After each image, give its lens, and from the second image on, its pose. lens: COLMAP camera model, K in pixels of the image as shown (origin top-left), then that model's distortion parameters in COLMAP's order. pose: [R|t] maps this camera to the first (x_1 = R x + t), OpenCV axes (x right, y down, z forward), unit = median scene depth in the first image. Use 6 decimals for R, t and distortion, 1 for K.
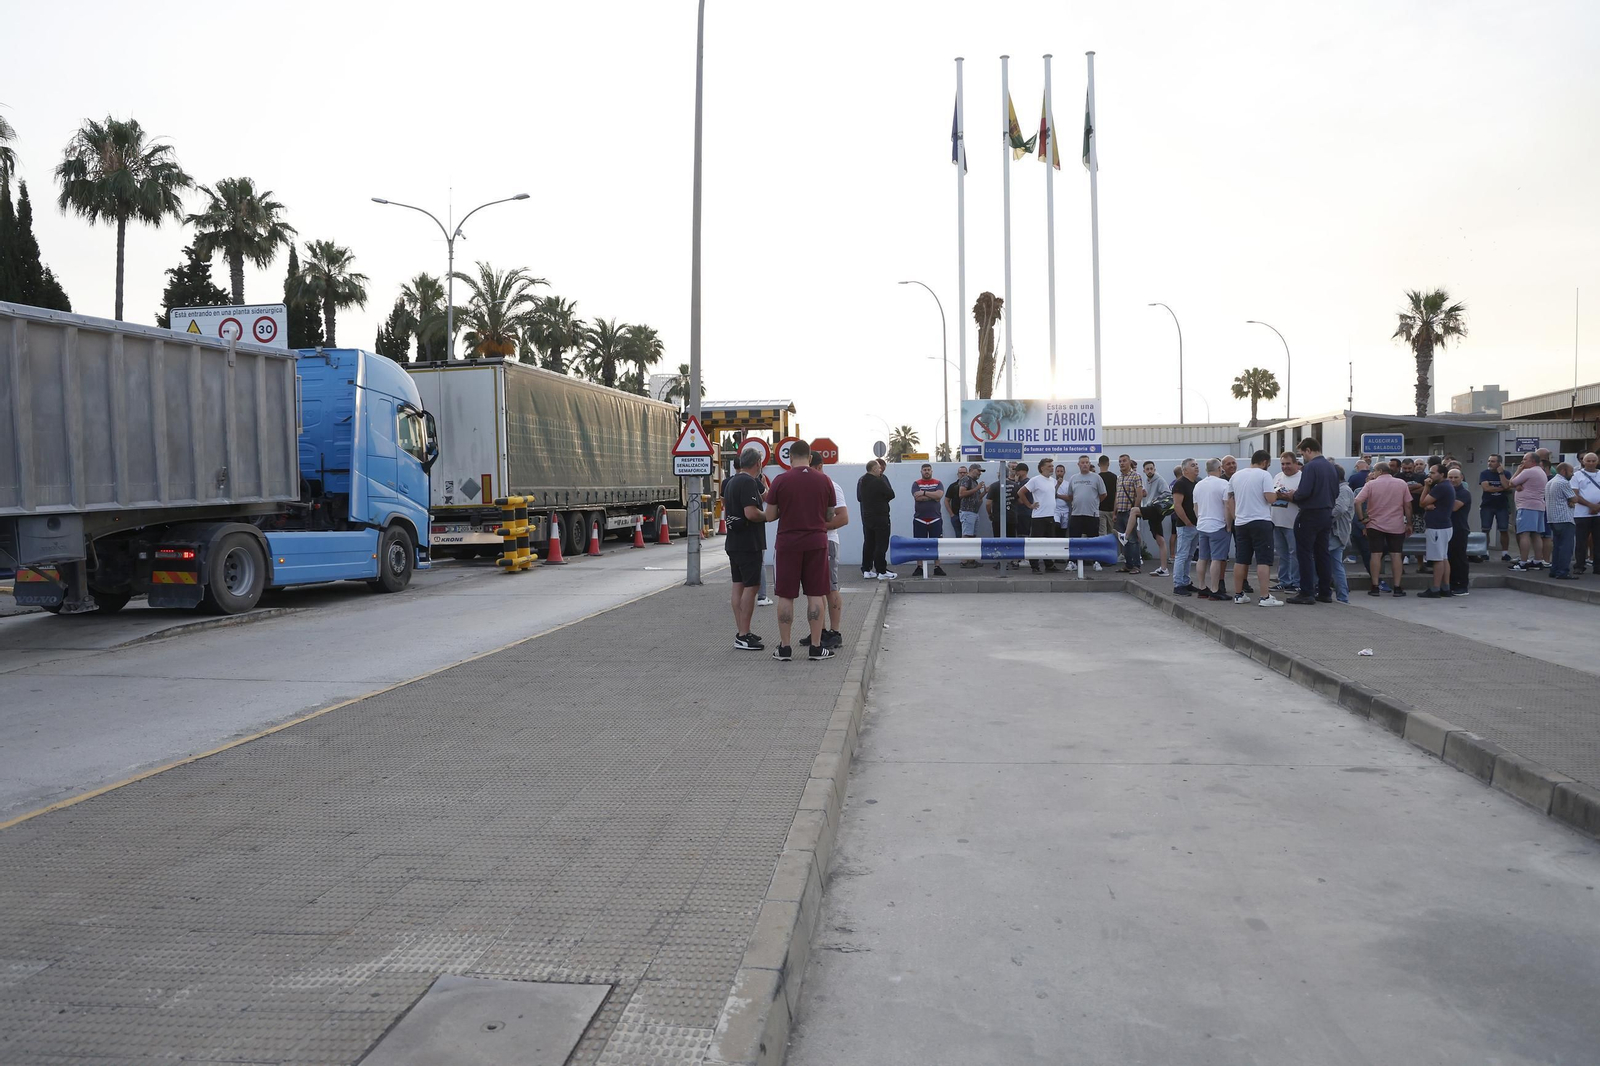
lens RADIAL K [[1081.0, 0, 810.4], [0, 1081.0, 538.4], [0, 0, 1]] dist [-0.092250, 0.058735]
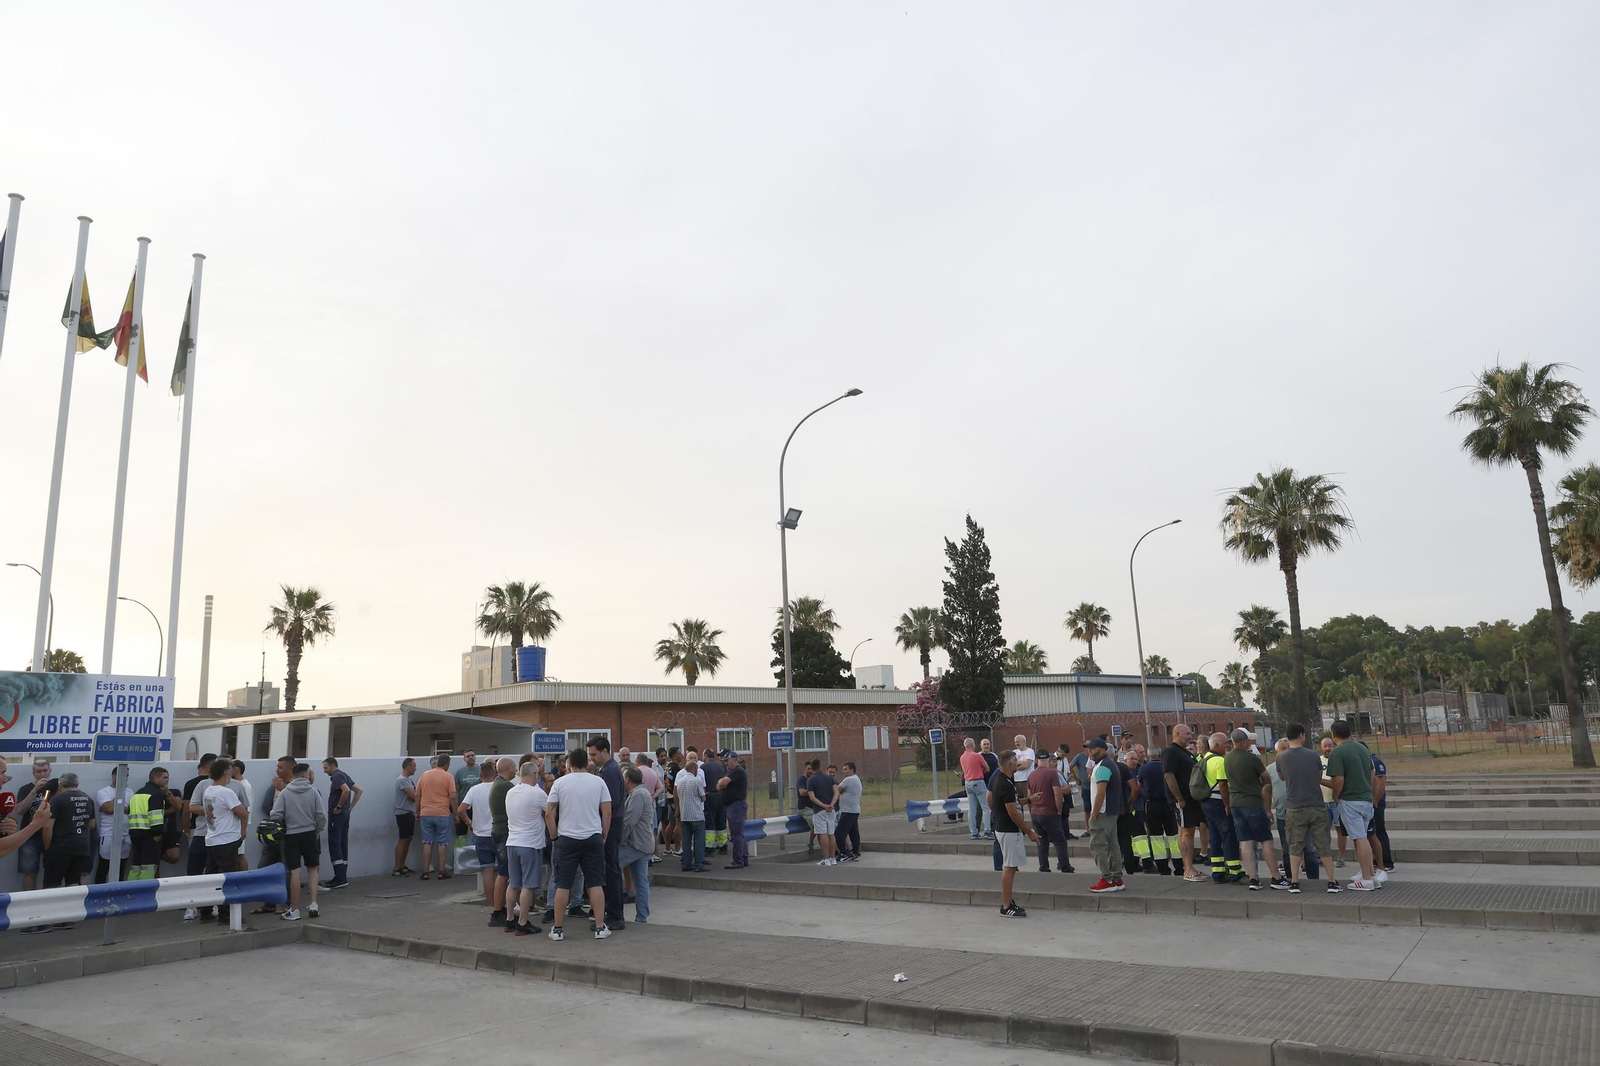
lens RADIAL K [[1081.0, 0, 810.4], [0, 1081.0, 538.4], [0, 0, 1]] dist [-0.092250, 0.058735]
pose [[0.509752, 0.165664, 0.844220, -0.144938], [0.070793, 0.969880, -0.233069, -0.020346], [-0.857404, 0.178572, 0.482671, 0.231271]]
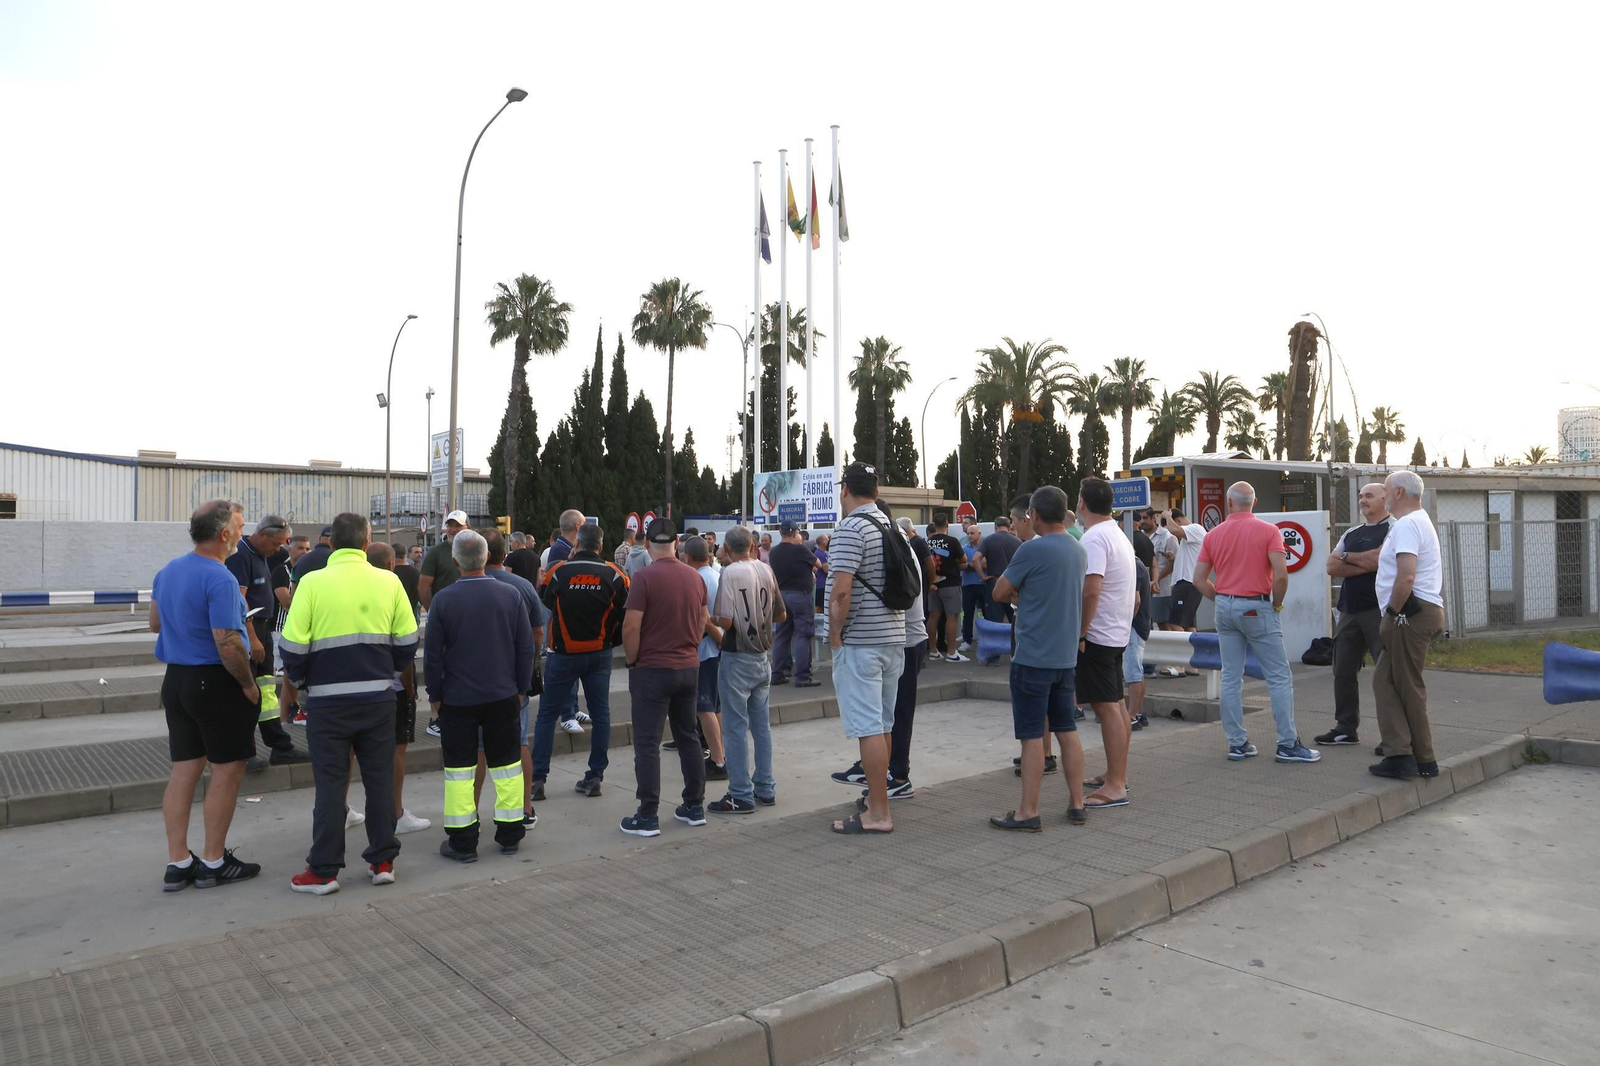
lens RADIAL K [[1081.0, 0, 810.4], [0, 1081.0, 538.4], [0, 0, 1]] dist [-0.092250, 0.058735]
pose [[0.710567, -0.000208, -0.703629, 0.941319], [-0.034754, 0.998769, -0.035392, -0.028234], [0.702771, 0.049603, 0.709685, 0.279976]]
